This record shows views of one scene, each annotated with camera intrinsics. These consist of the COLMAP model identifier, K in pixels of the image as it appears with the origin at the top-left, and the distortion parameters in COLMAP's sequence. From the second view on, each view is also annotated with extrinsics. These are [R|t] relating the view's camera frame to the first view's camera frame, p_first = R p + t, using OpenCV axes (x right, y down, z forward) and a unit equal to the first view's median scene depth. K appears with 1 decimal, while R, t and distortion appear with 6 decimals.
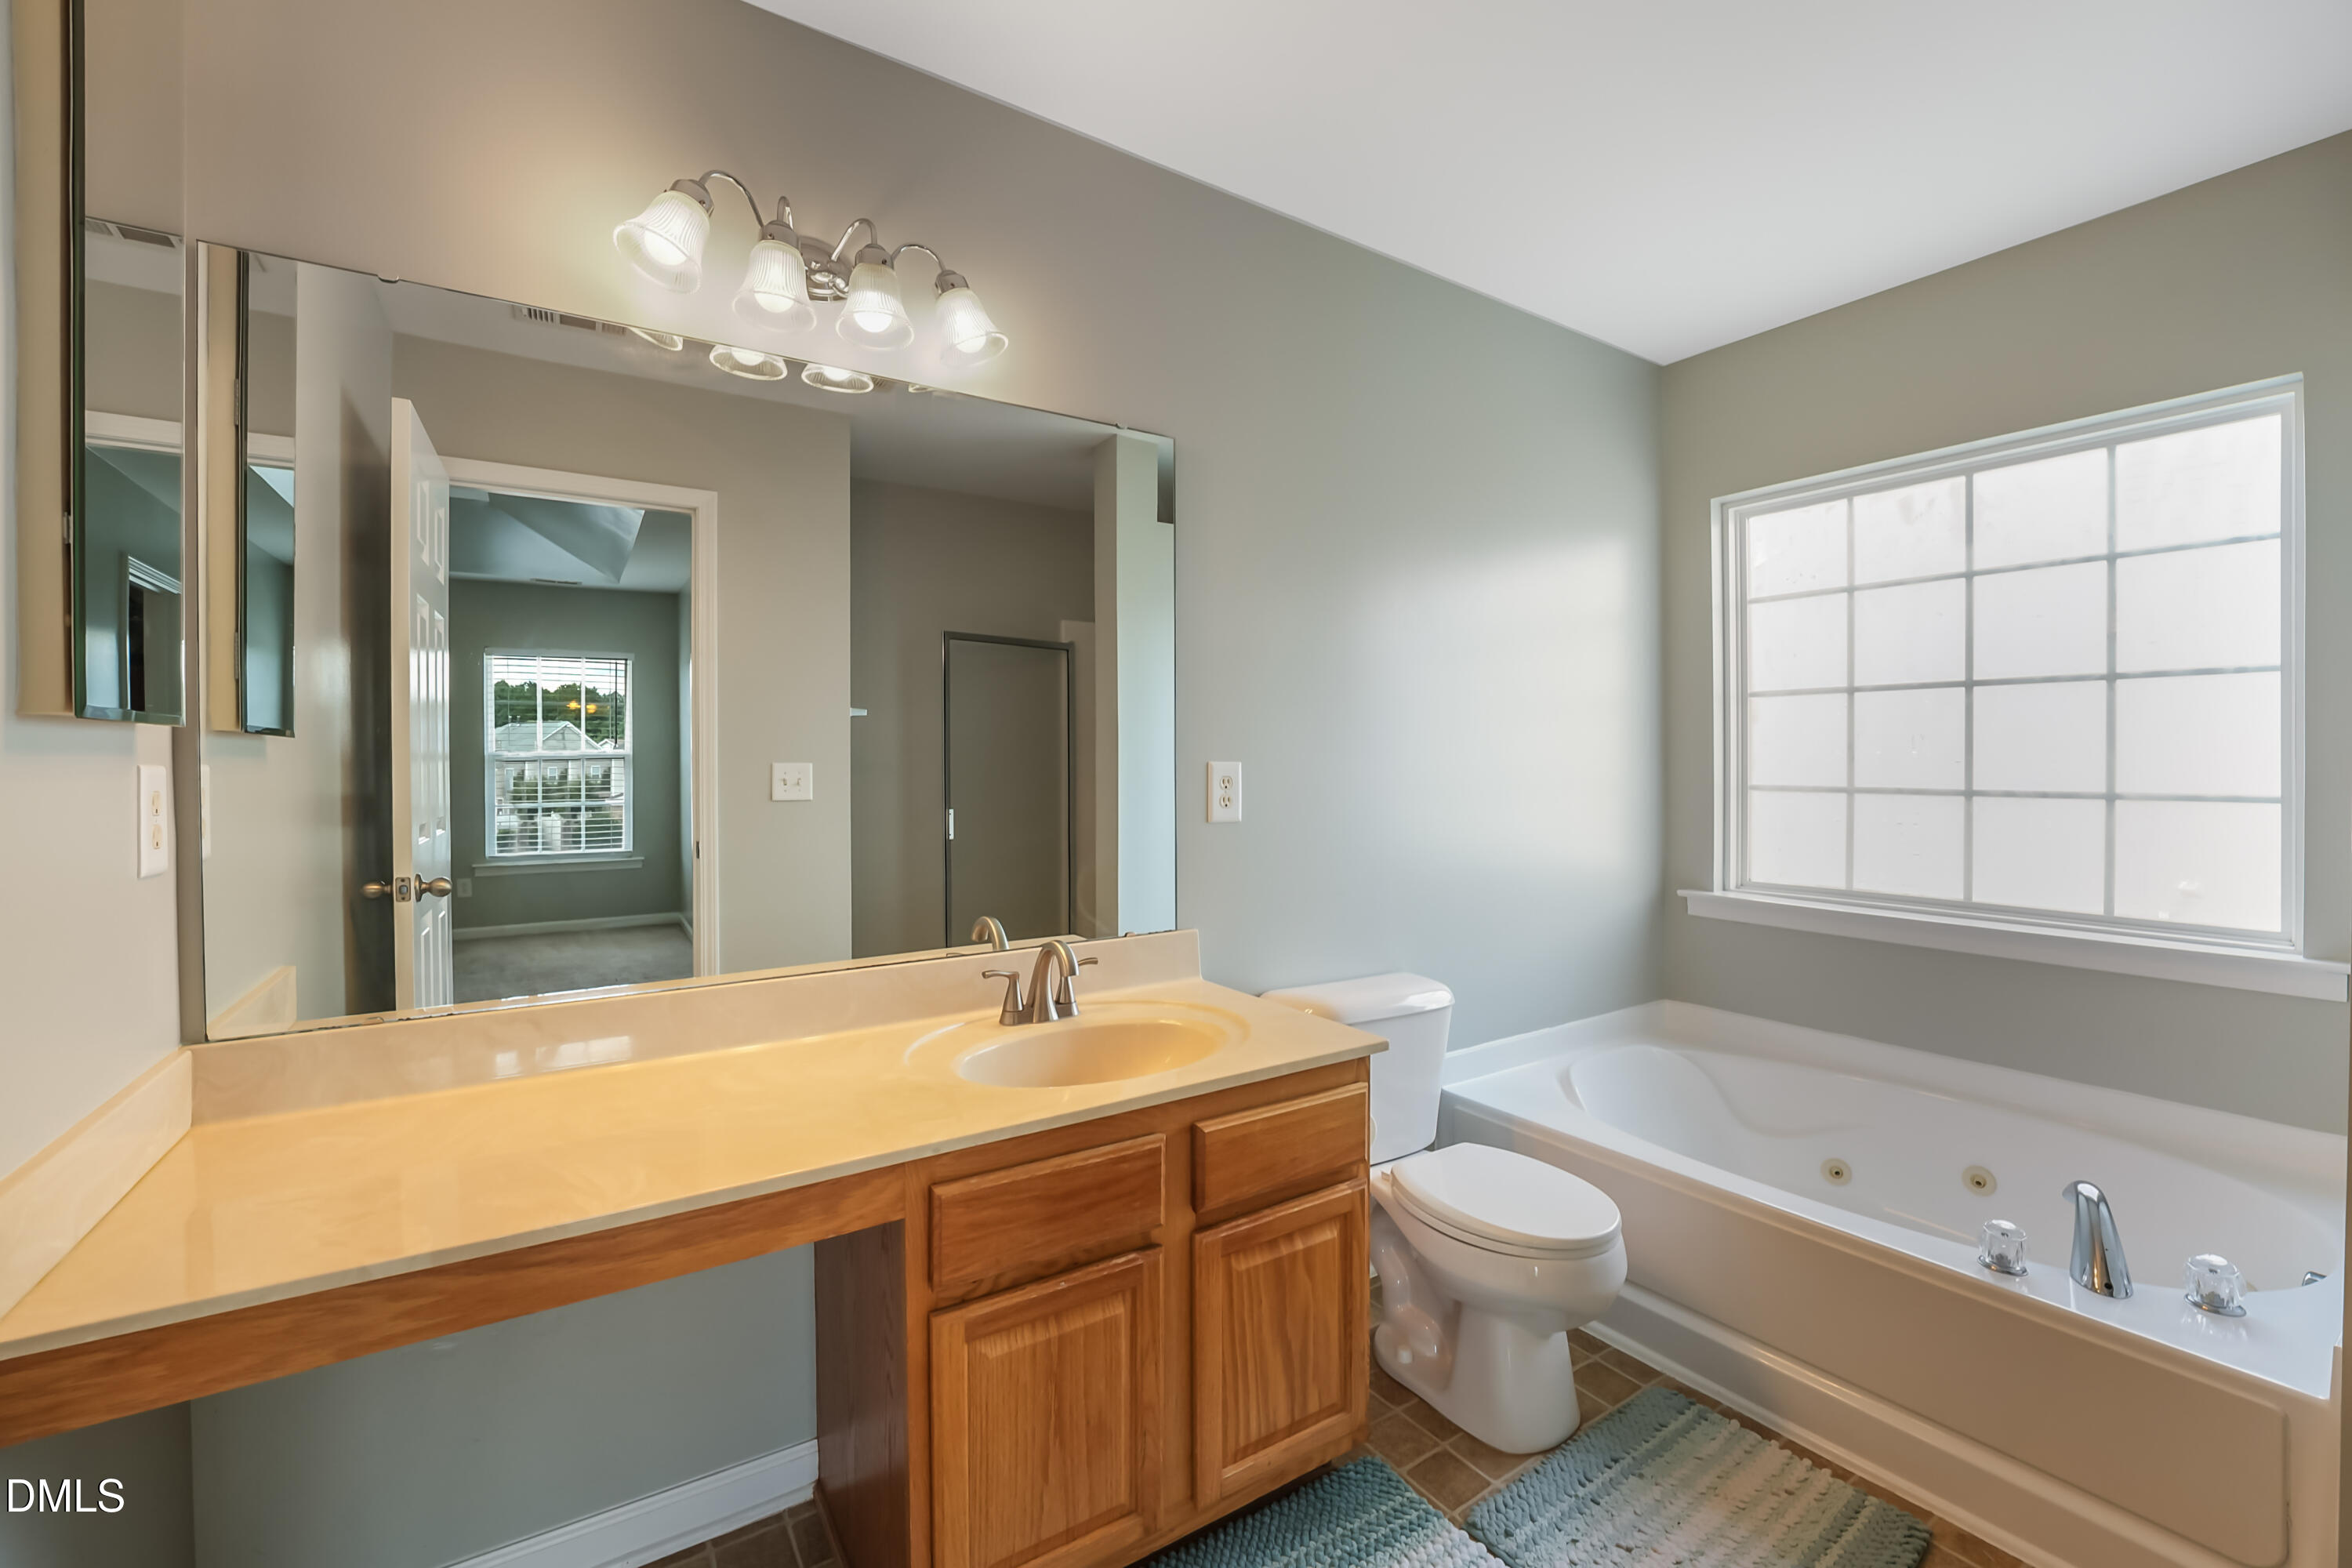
lens RADIAL K [[964.4, 0, 1169.3], [0, 964.4, 771.3], [0, 0, 1]] dist [-0.015779, -0.000172]
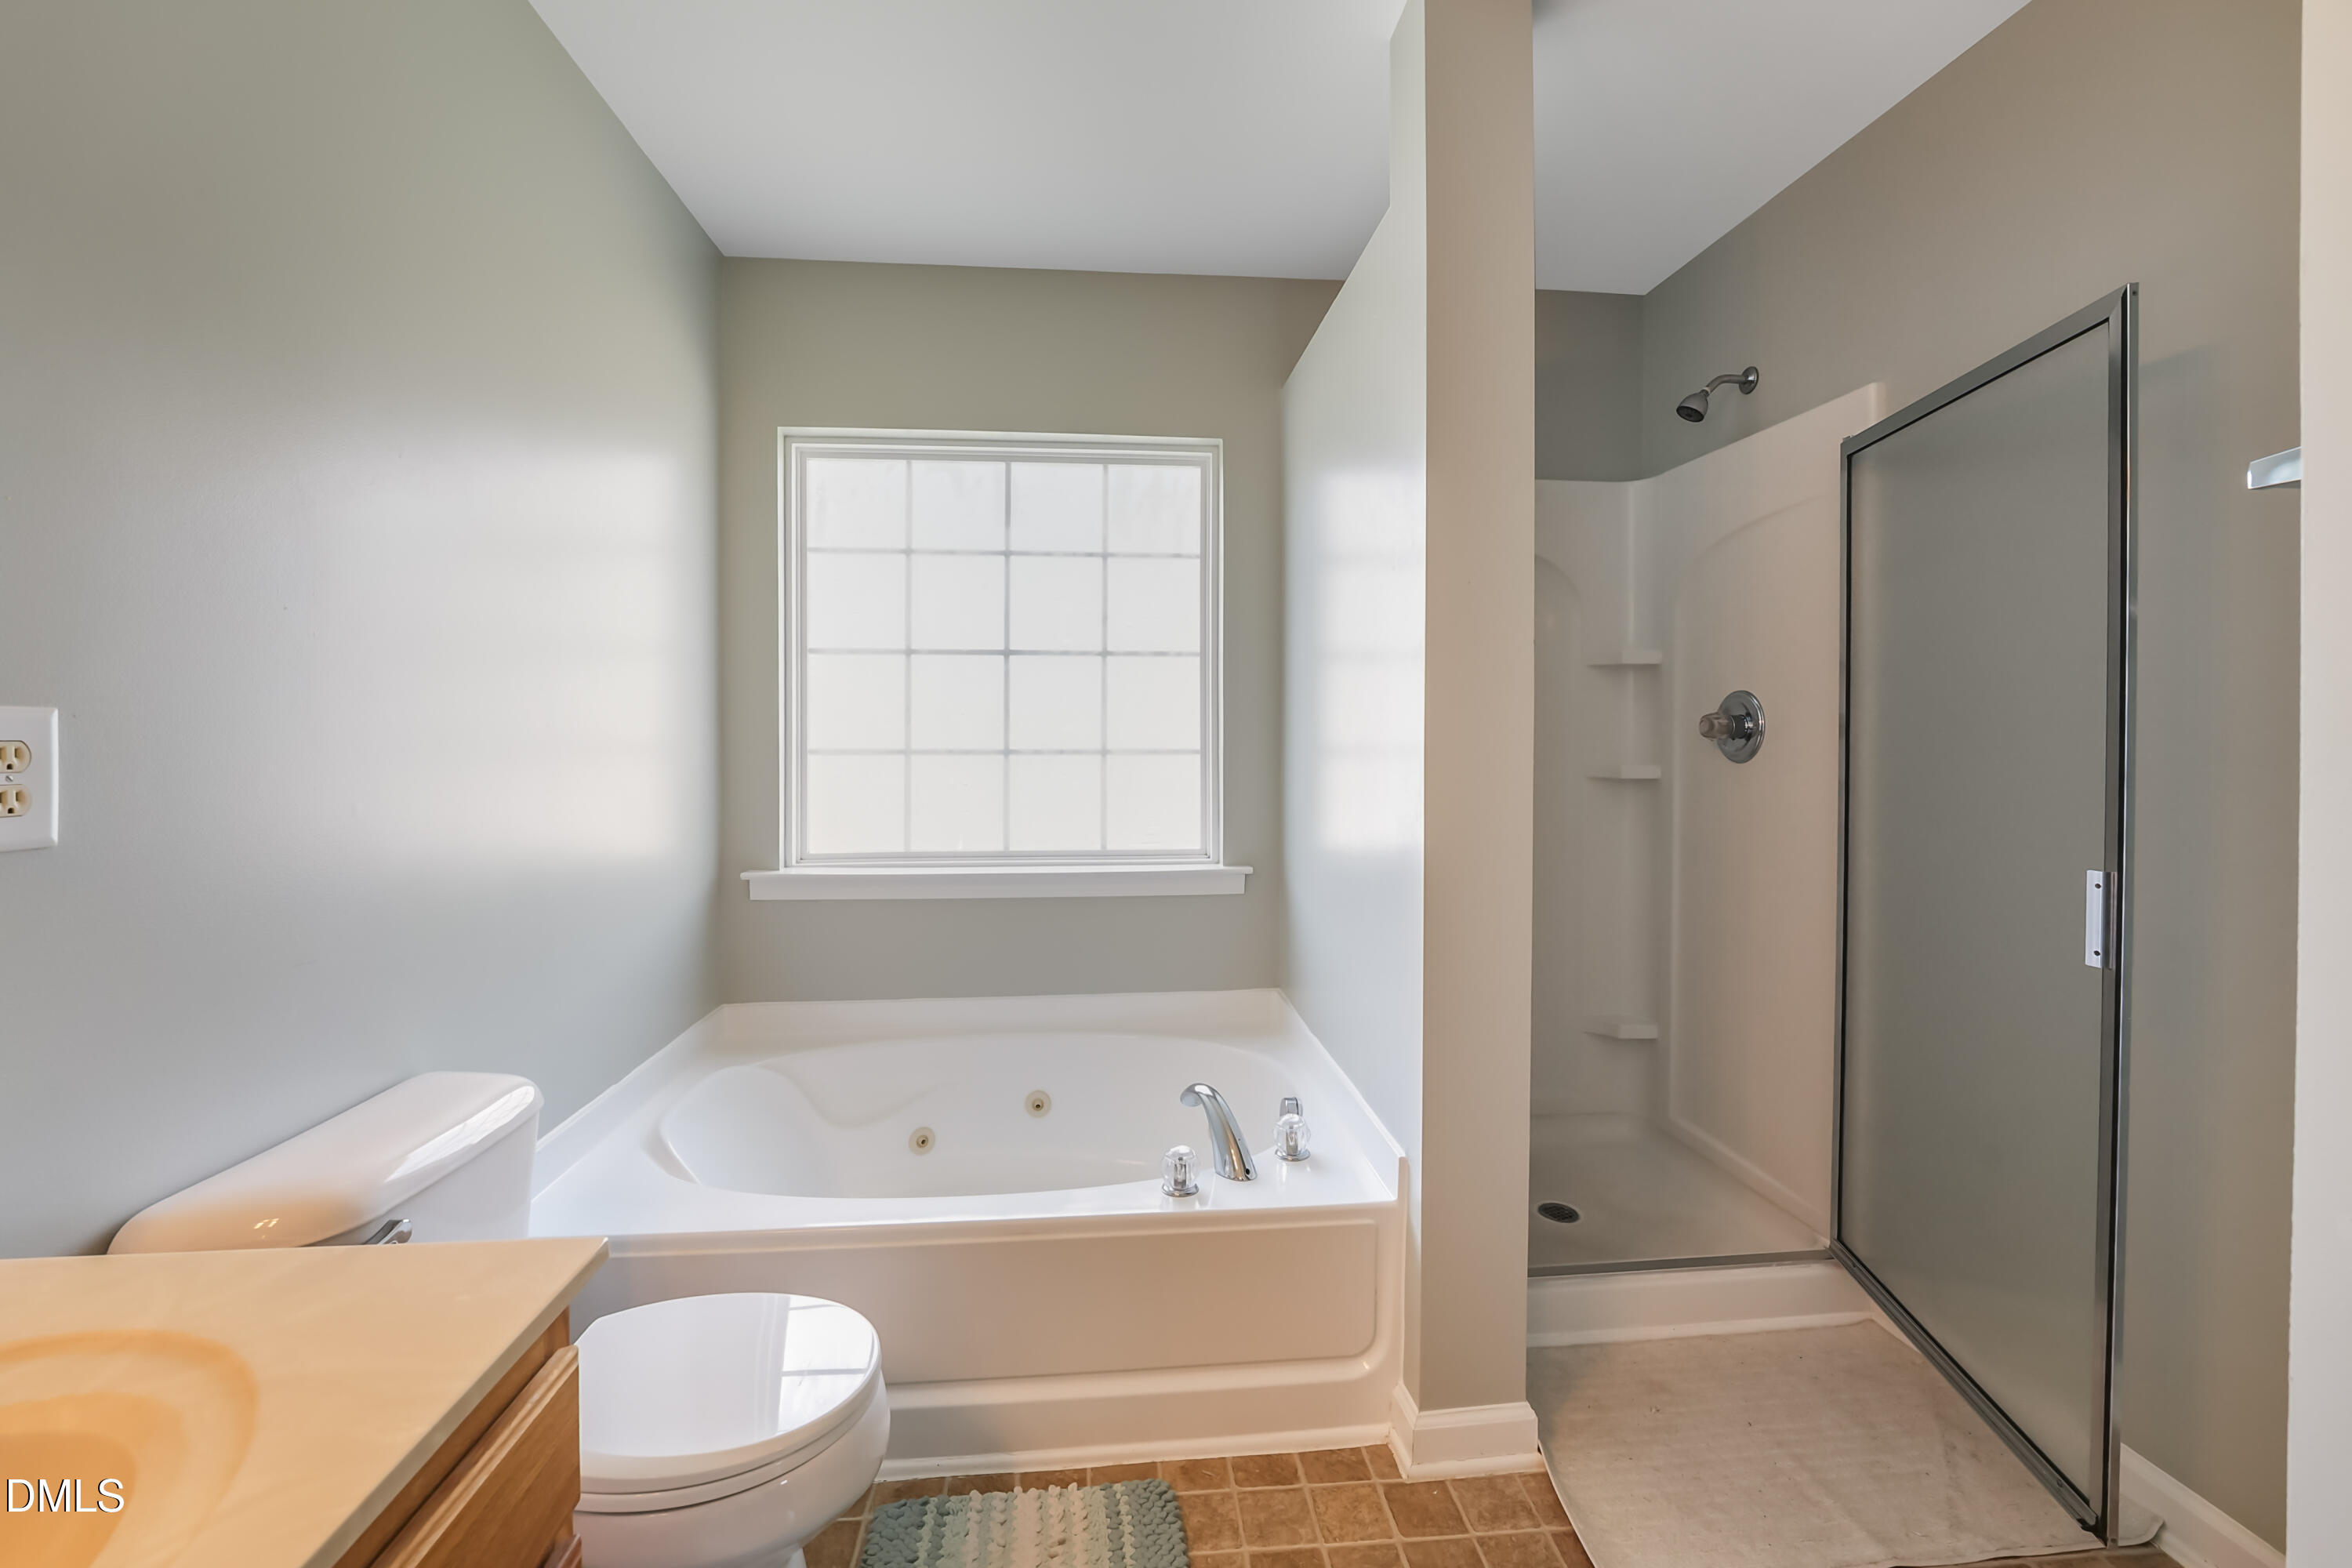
lens RADIAL K [[964.4, 0, 1167.4], [0, 964.4, 730.0], [0, 0, 1]] dist [-0.015779, -0.000172]
pose [[0.472003, 0.001336, 0.881596, -0.057609], [0.009551, 0.999932, -0.006628, 0.007132], [-0.881545, 0.011549, 0.471958, 0.331450]]
